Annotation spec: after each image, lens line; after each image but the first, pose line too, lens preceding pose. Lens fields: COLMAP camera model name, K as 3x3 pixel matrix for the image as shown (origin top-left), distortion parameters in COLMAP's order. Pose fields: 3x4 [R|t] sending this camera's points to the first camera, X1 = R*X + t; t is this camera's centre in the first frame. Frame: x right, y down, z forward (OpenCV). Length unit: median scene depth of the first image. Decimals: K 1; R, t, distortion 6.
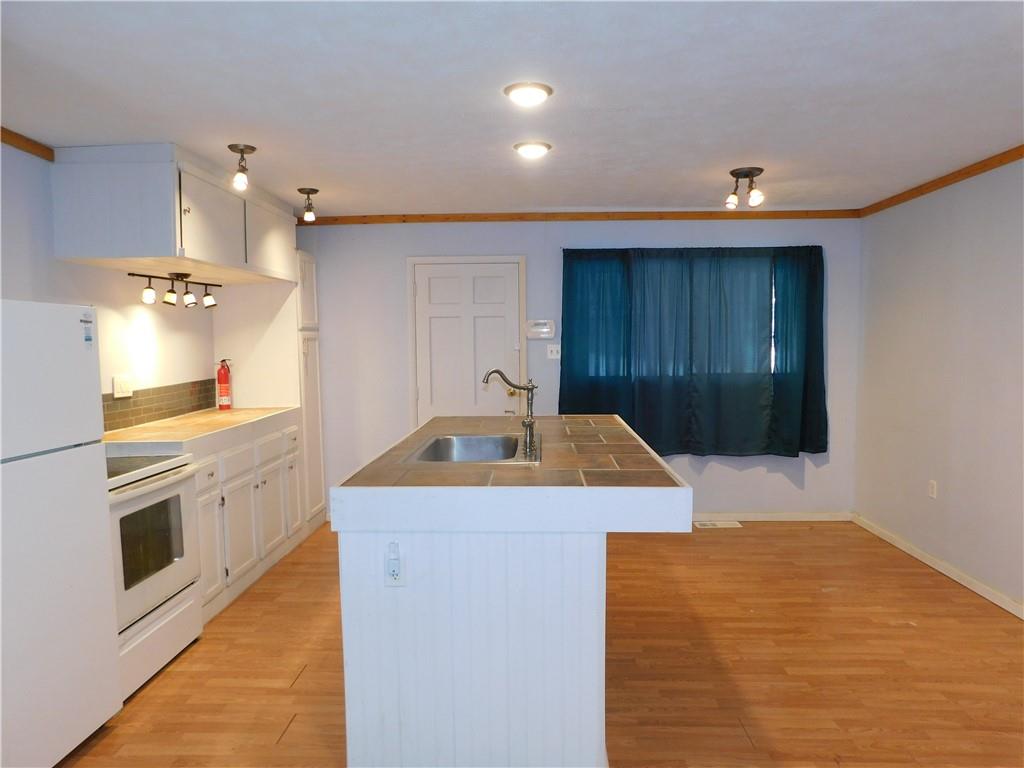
lens RADIAL K [[670.7, 0, 510.5], [0, 670.7, 382.2], [0, 0, 1]] dist [-0.047892, 0.002246]
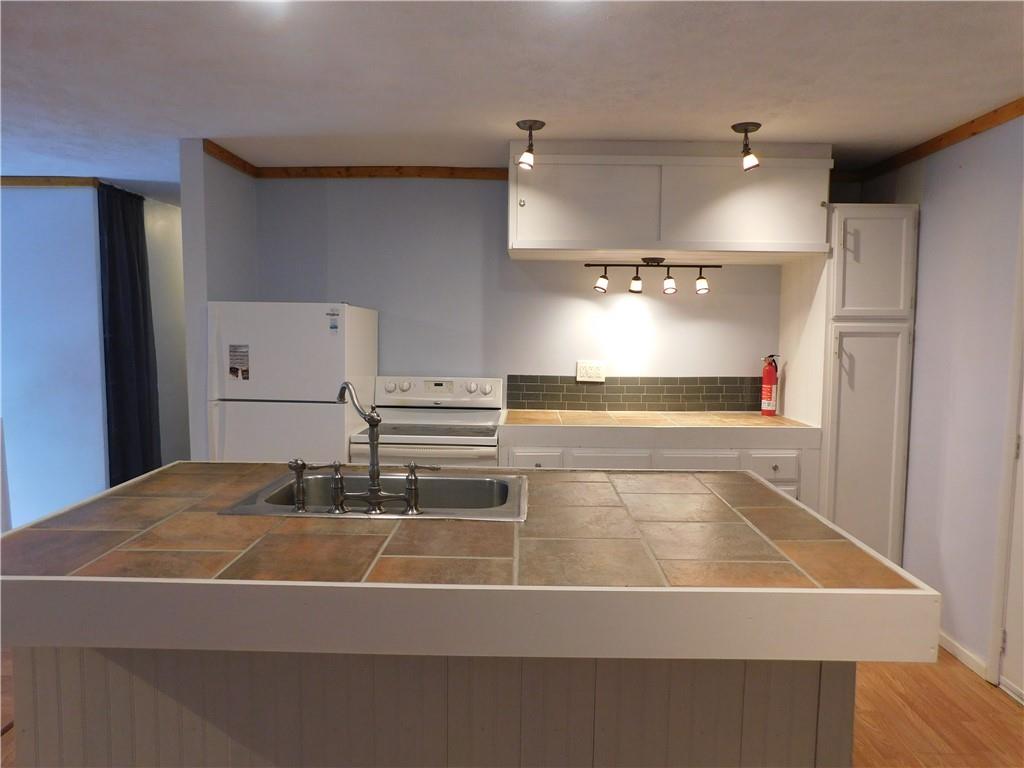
lens RADIAL K [[673.5, 0, 517.8], [0, 673.5, 381.9], [0, 0, 1]] dist [-0.077511, 0.058274]
pose [[0.031901, 0.099392, -0.994537, 0.453147], [-0.074441, 0.992516, 0.096802, -0.068160], [0.996715, 0.070946, 0.039061, 0.784343]]
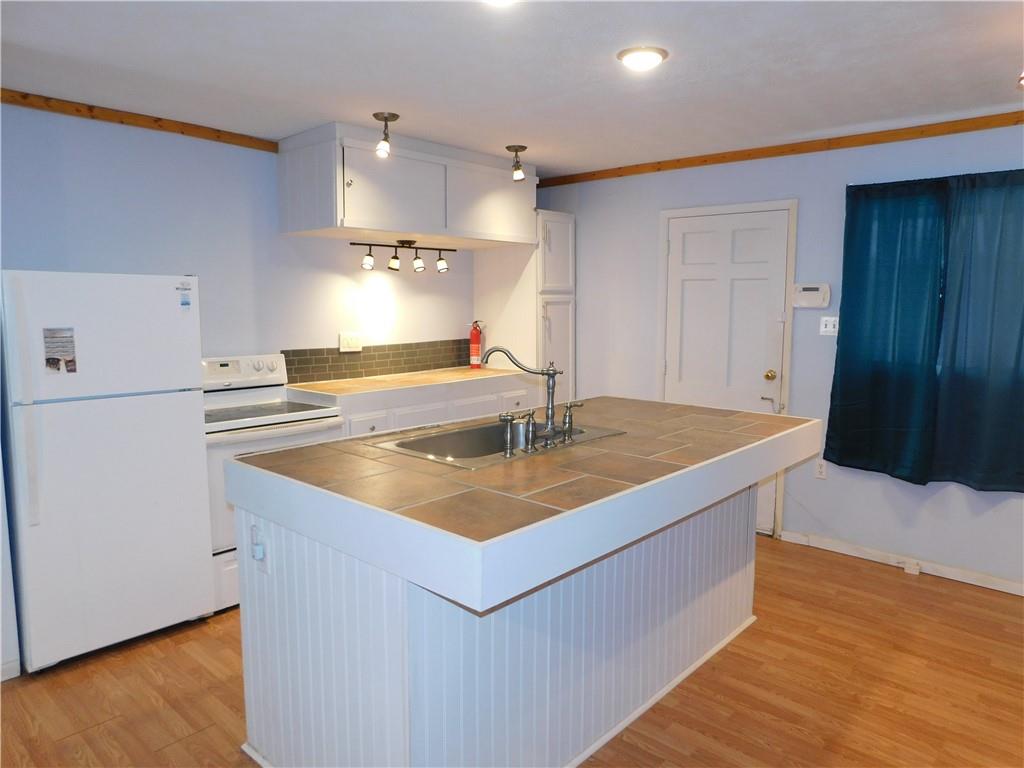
lens RADIAL K [[673.5, 0, 517.8], [0, 673.5, 381.9], [0, 0, 1]] dist [-0.077511, 0.058274]
pose [[0.771236, 0.090443, -0.630091, 0.351709], [-0.053159, 0.995548, 0.077833, -0.029122], [0.634325, -0.026533, 0.772611, 0.262639]]
